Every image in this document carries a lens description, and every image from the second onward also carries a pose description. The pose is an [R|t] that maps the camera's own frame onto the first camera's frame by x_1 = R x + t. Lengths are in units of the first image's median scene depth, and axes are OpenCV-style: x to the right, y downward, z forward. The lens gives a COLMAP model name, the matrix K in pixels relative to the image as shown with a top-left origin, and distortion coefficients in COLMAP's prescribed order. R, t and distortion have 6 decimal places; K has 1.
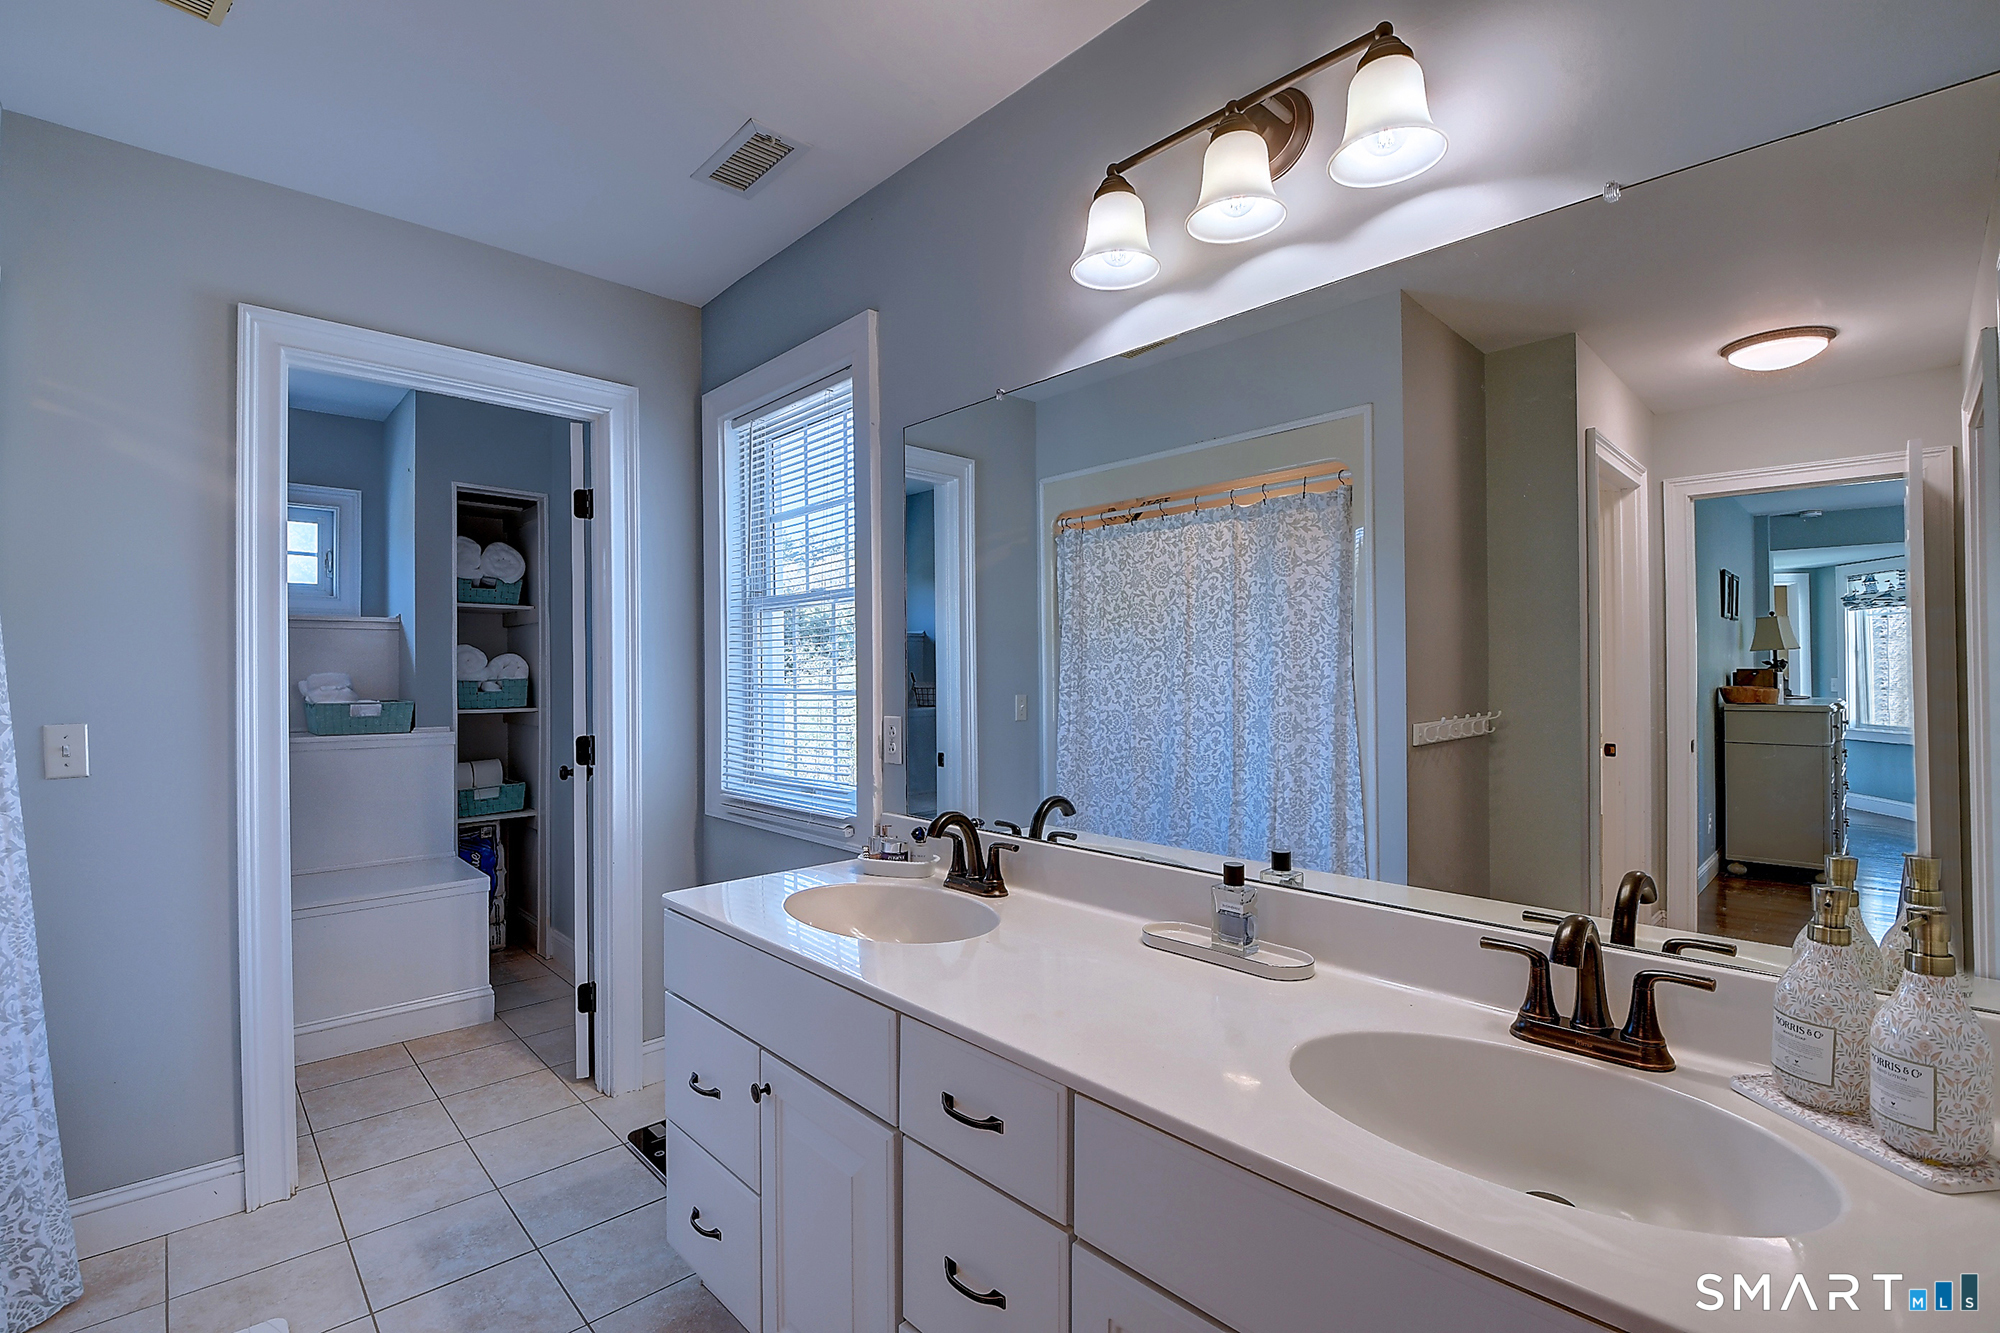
lens RADIAL K [[889.0, 0, 979.9], [0, 889.0, 667.7], [0, 0, 1]] dist [0.027736, -0.040510]
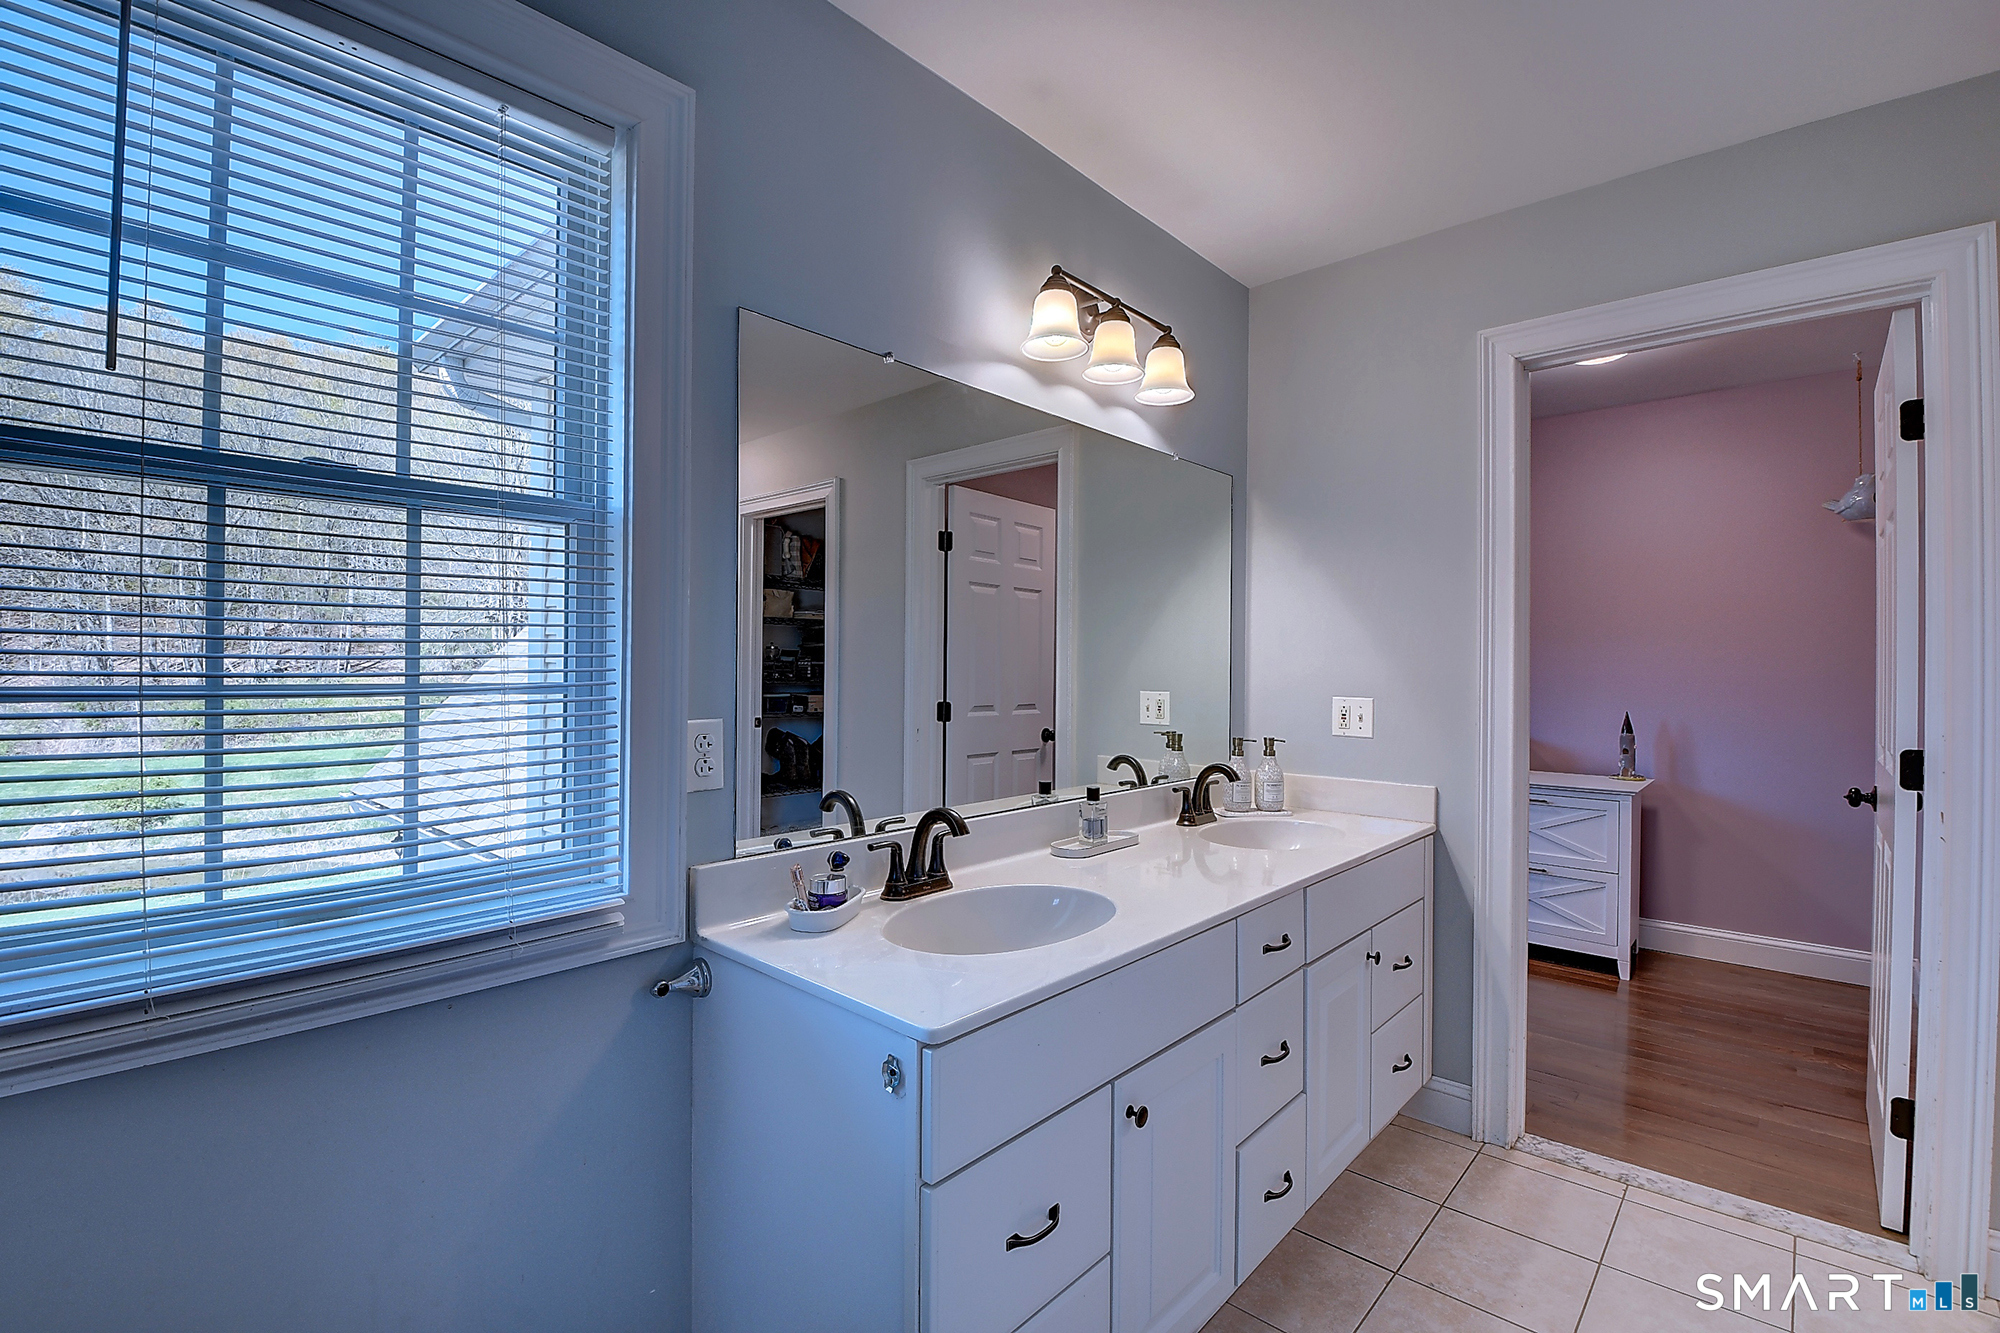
lens RADIAL K [[889.0, 0, 979.9], [0, 889.0, 667.7], [0, 0, 1]] dist [0.027736, -0.040510]
pose [[-0.074103, -0.000478, 0.997250, -0.782008], [-0.017562, 0.999845, -0.000826, 0.012730], [-0.997096, -0.017575, -0.074100, 0.835617]]
